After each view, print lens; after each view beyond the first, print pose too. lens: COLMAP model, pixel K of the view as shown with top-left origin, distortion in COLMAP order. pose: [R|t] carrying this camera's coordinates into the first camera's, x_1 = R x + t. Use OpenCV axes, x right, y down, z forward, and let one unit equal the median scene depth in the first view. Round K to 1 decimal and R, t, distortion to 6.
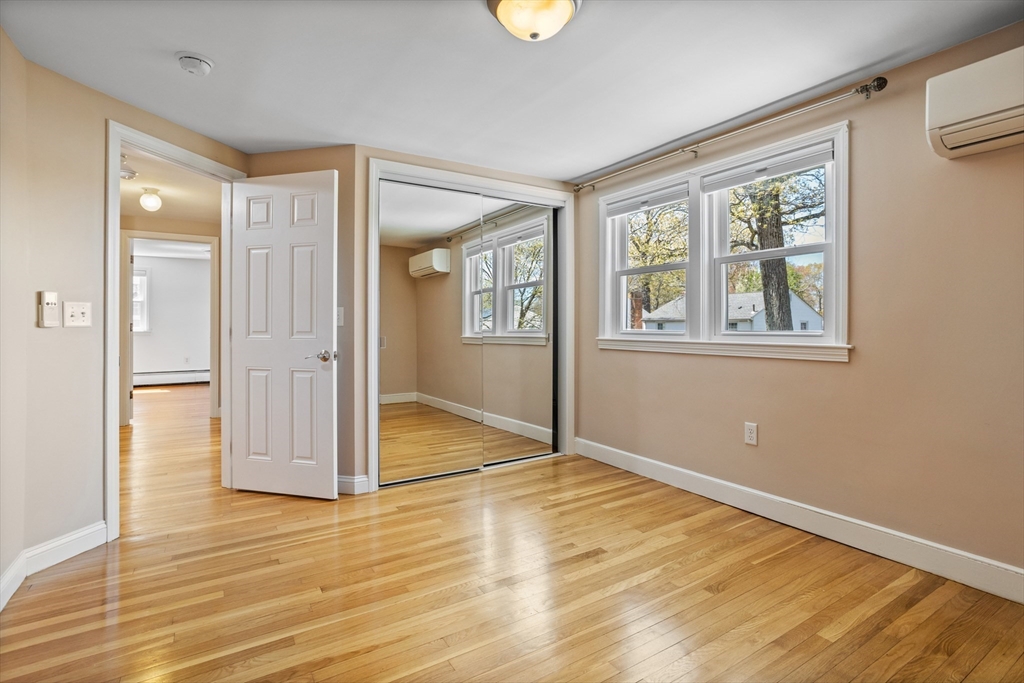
lens RADIAL K [[500.8, 0, 515.0], [0, 500.8, 332.7], [0, 0, 1]] dist [-0.035793, 0.007216]
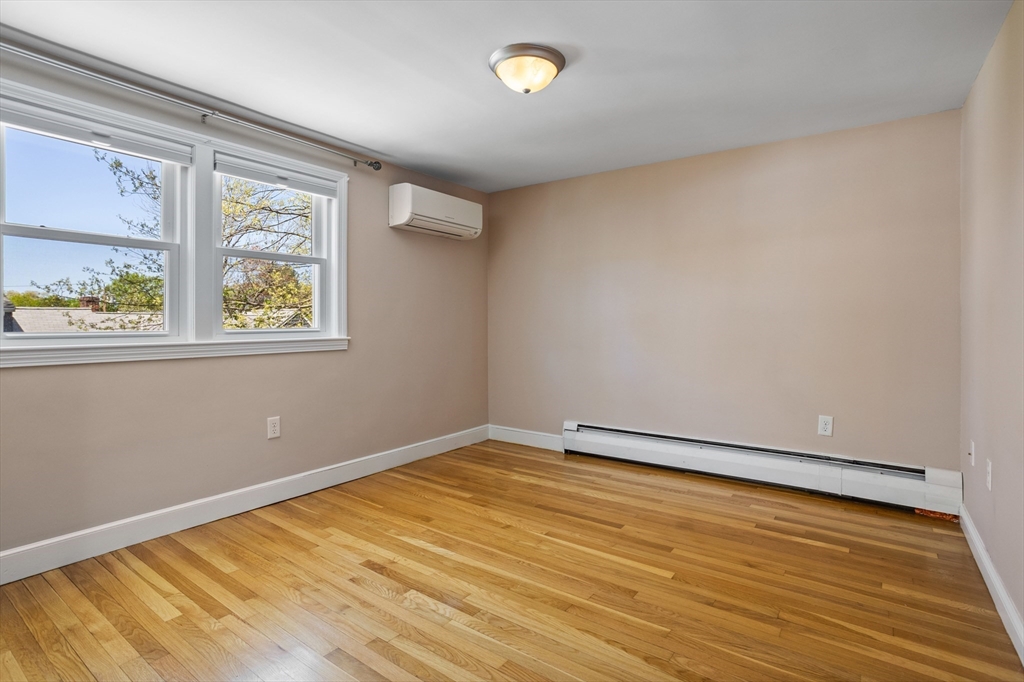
lens RADIAL K [[500.8, 0, 528.6], [0, 500.8, 325.4], [0, 0, 1]] dist [-0.035793, 0.007216]
pose [[-0.396232, -0.008417, 0.918112, -0.754149], [0.011380, 0.999836, 0.014078, -0.019981], [-0.918080, 0.016026, -0.396071, 1.012949]]
